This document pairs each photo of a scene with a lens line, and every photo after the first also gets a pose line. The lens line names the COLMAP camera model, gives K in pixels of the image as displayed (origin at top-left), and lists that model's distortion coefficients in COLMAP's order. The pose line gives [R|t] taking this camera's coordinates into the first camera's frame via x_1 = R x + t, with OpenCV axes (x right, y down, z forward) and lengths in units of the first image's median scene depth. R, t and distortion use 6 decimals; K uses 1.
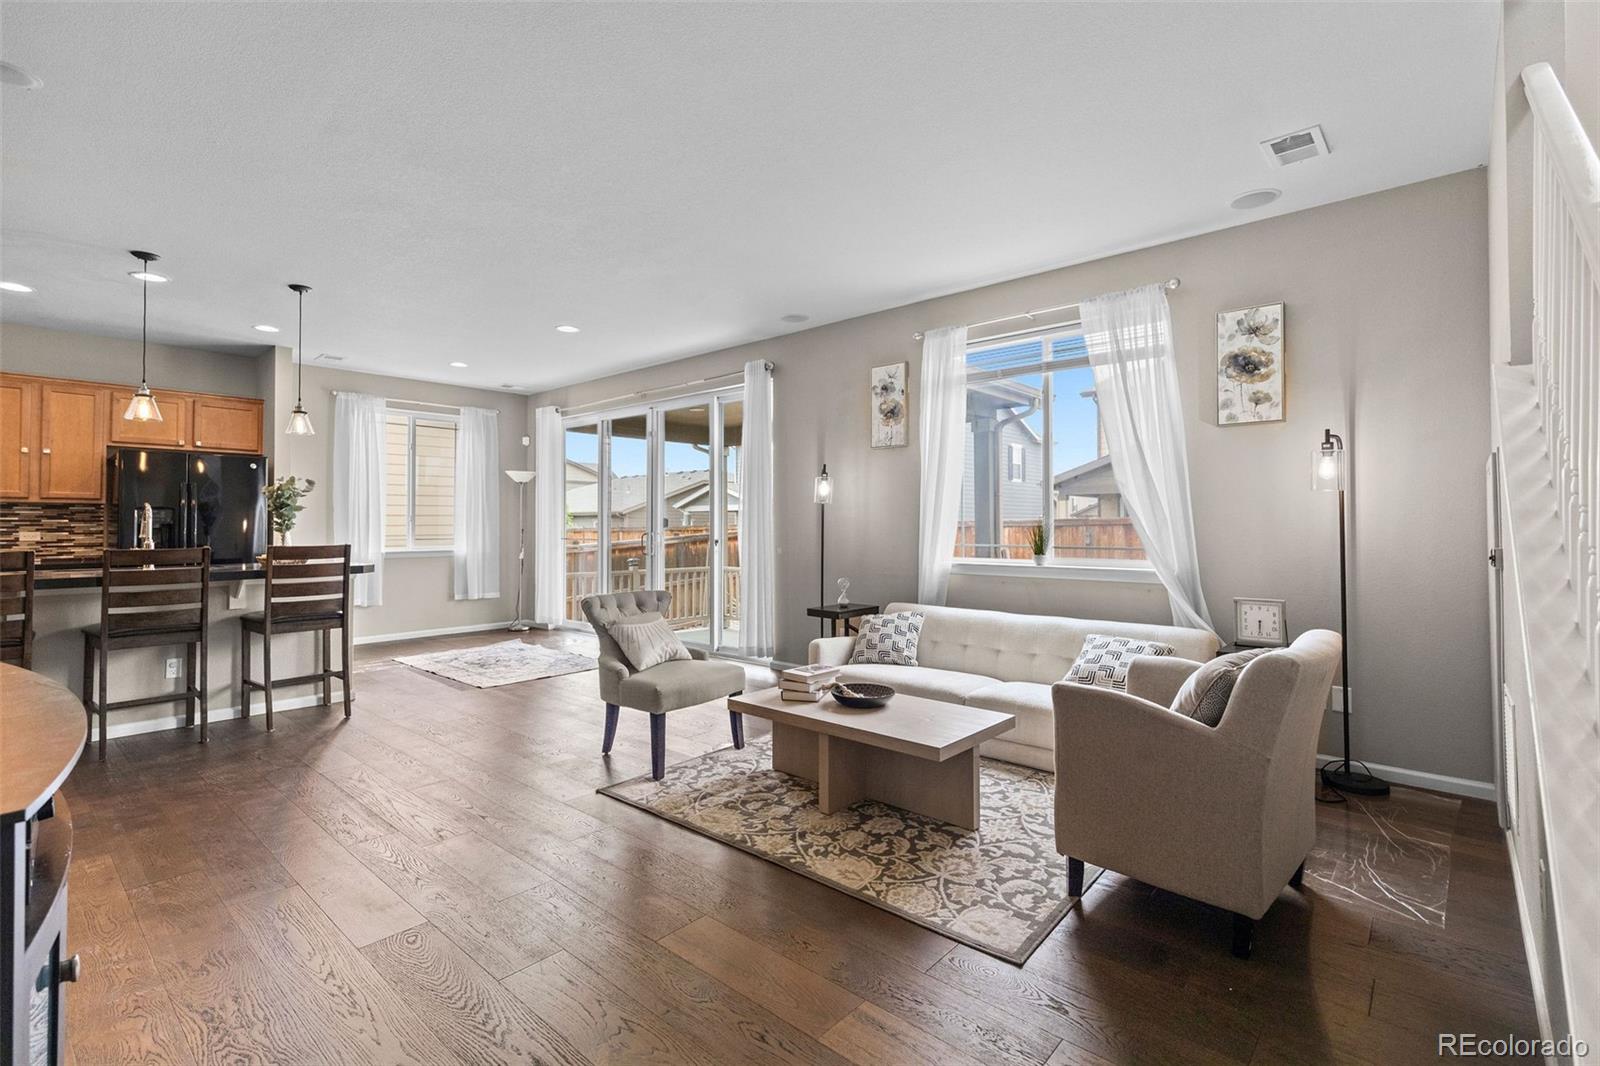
lens RADIAL K [[726.4, 0, 801.4], [0, 726.4, 511.3], [0, 0, 1]] dist [0.006926, 0.000009]
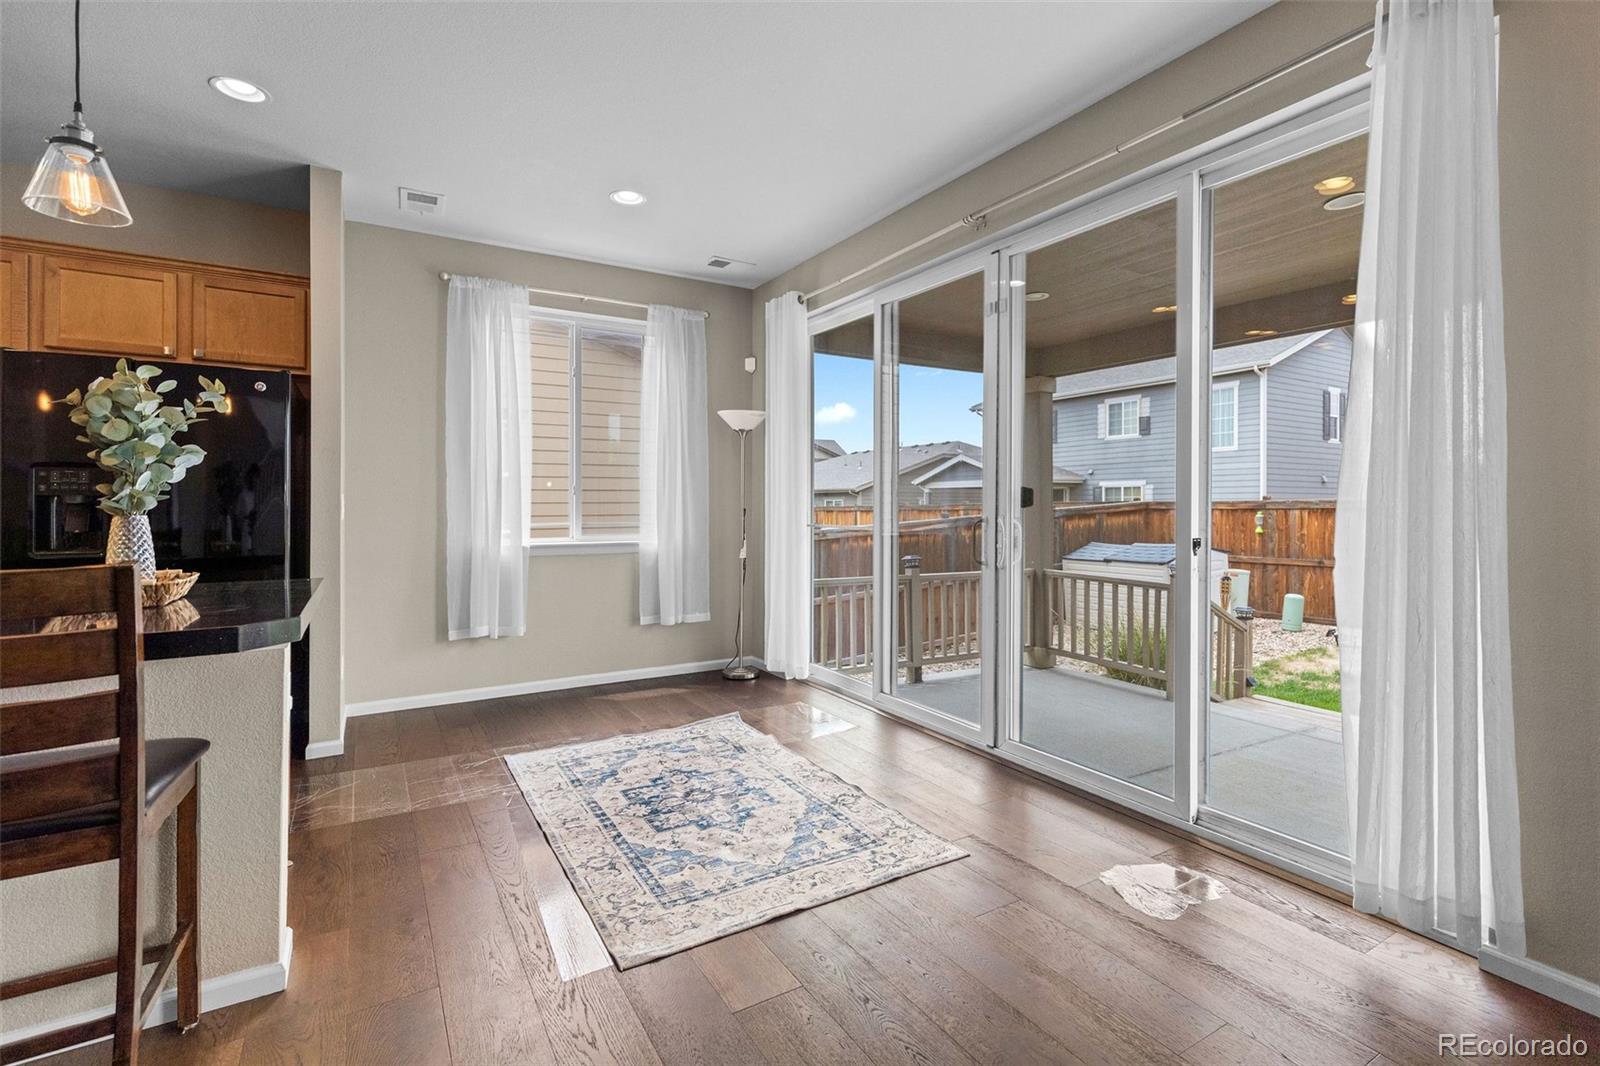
lens RADIAL K [[727.0, 0, 798.2], [0, 727.0, 504.6], [0, 0, 1]] dist [0.004544, 0.000102]
pose [[0.953228, 0.003819, -0.302227, -0.261940], [0.002044, 0.999816, 0.019082, 0.016172], [0.302245, -0.018807, 0.953045, 0.722407]]
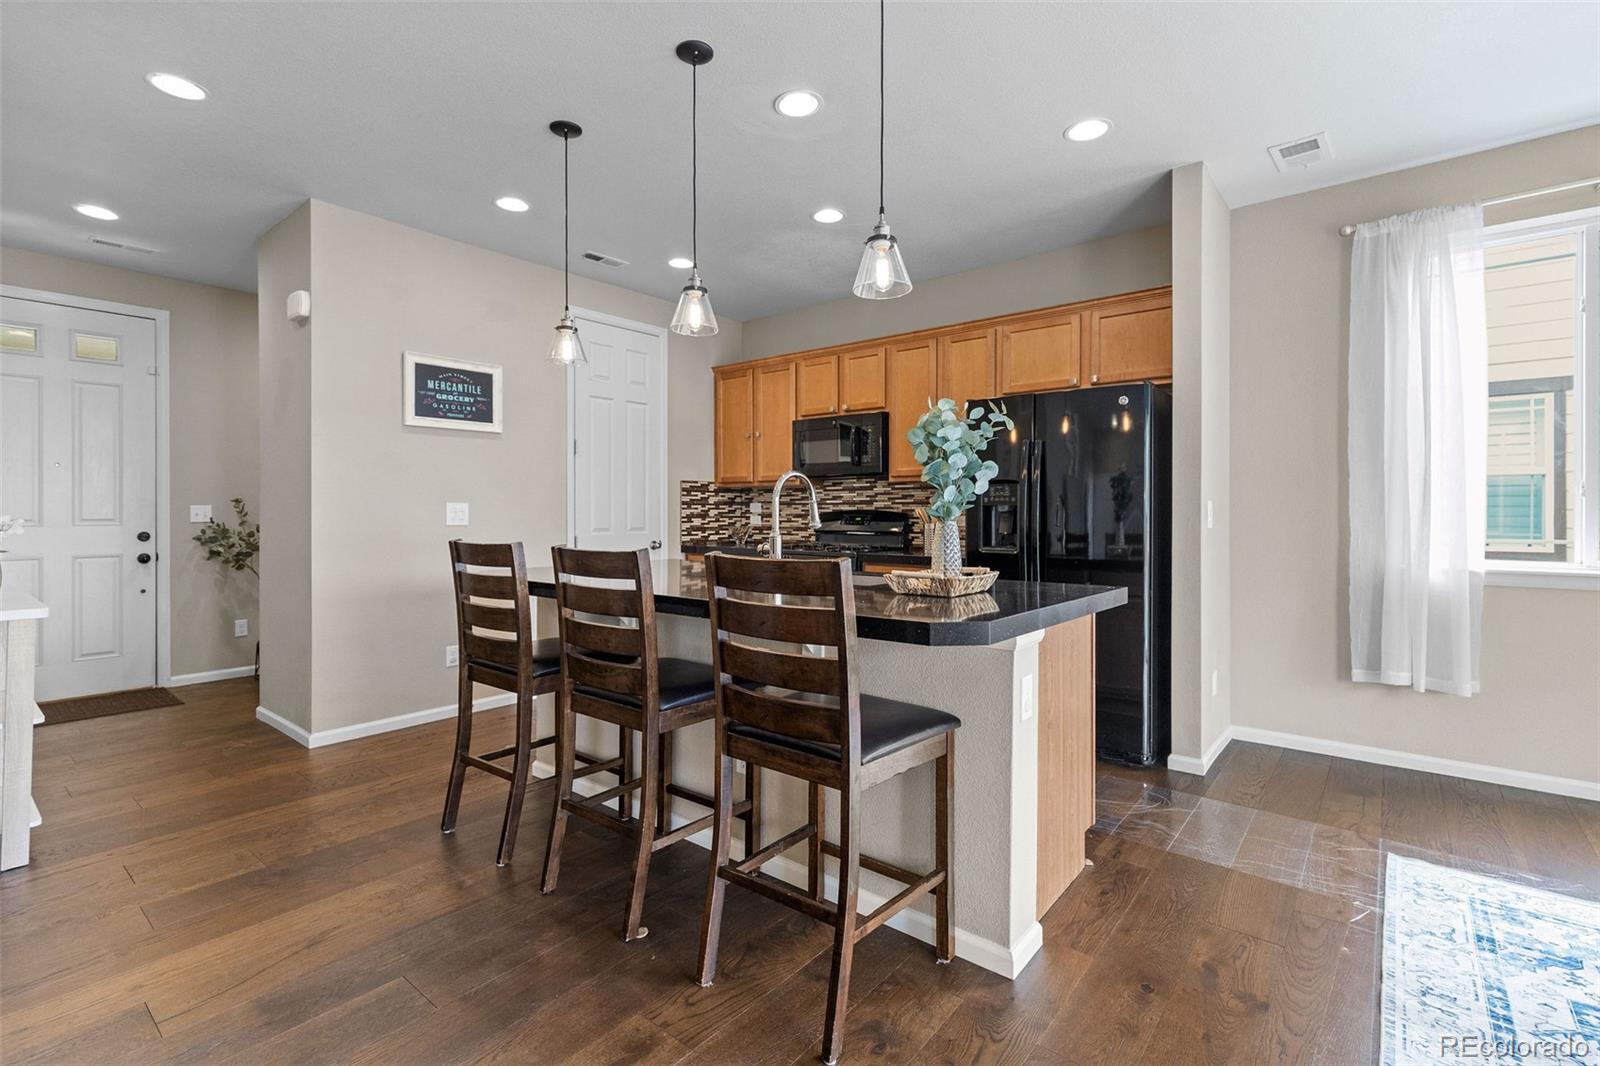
lens RADIAL K [[726.4, 0, 801.4], [0, 726.4, 511.3], [0, 0, 1]] dist [0.006926, 0.000009]
pose [[0.041018, 0.001939, -0.999157, -0.243945], [0.019899, 0.999798, 0.002758, 0.018680], [0.998960, -0.019996, 0.040971, 0.858427]]
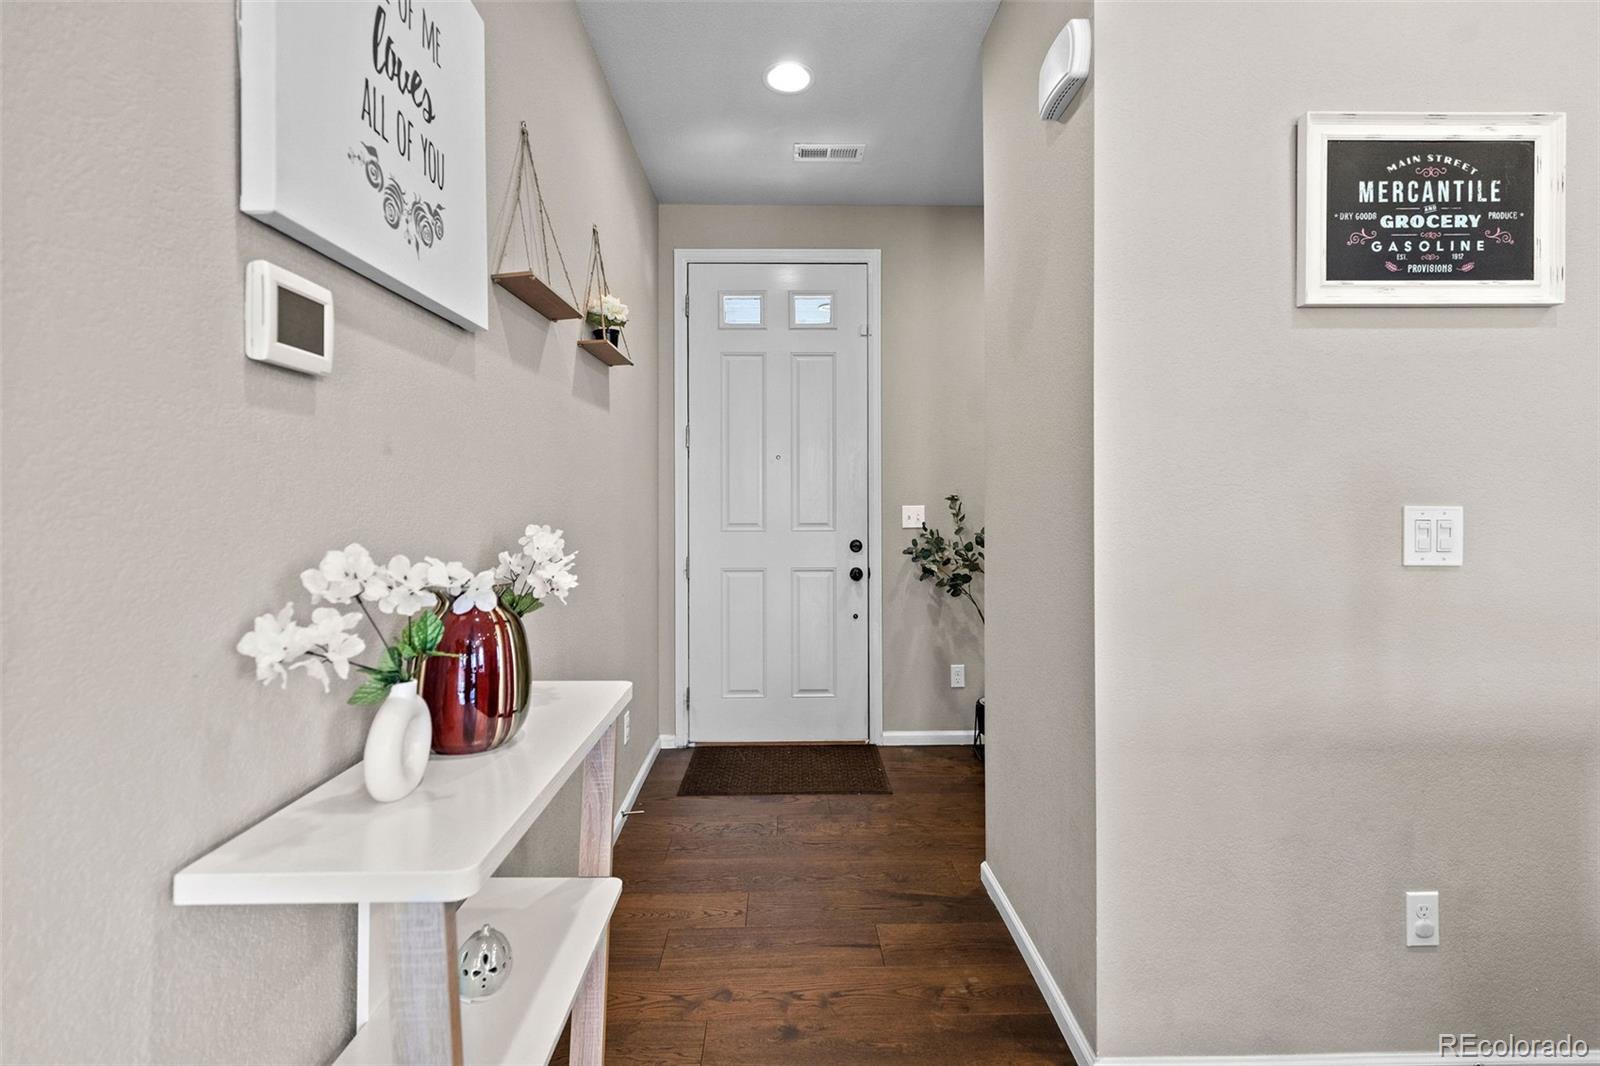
lens RADIAL K [[727.0, 0, 798.2], [0, 727.0, 504.6], [0, 0, 1]] dist [0.004544, 0.000102]
pose [[-0.734930, 0.005884, -0.678118, -0.676788], [0.016447, 0.999823, -0.009150, 0.001916], [0.677944, -0.017878, -0.734897, 0.550441]]
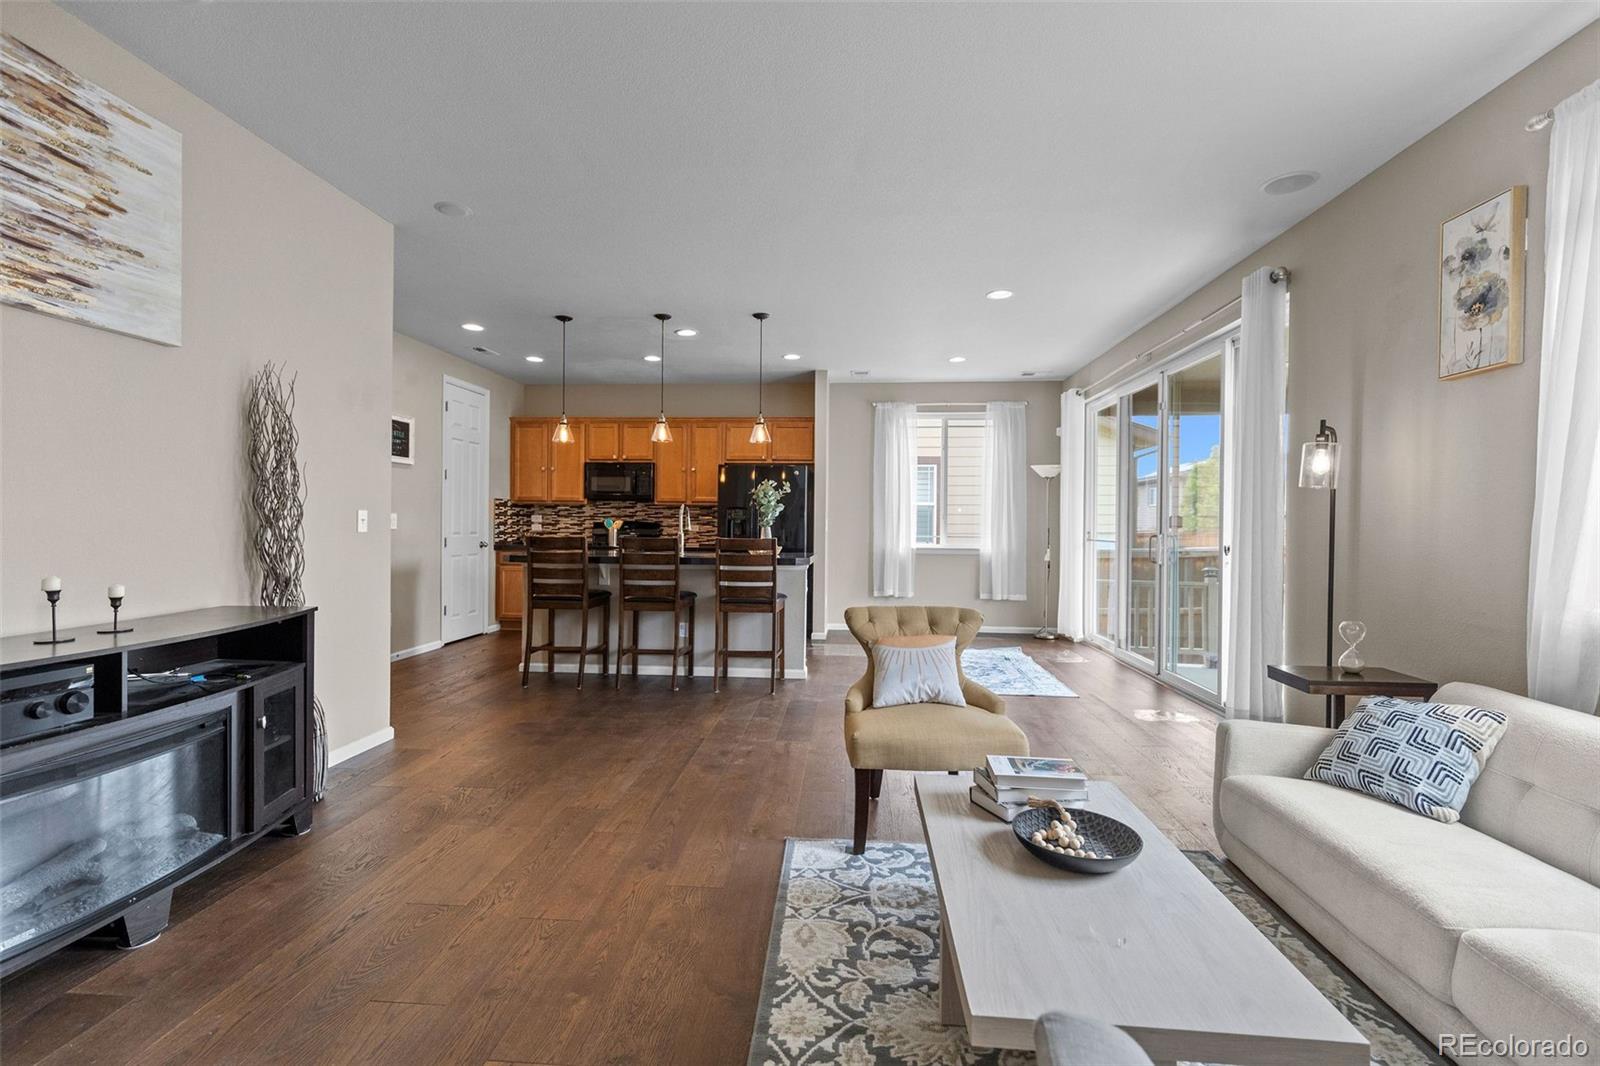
lens RADIAL K [[720.3, 0, 797.3], [0, 720.3, 525.2], [0, 0, 1]] dist [0.008937, -0.000081]
pose [[0.603461, 0.009490, -0.797336, 0.241132], [0.004816, 0.999868, 0.015545, 0.007669], [0.797378, -0.013220, 0.603335, 0.326046]]
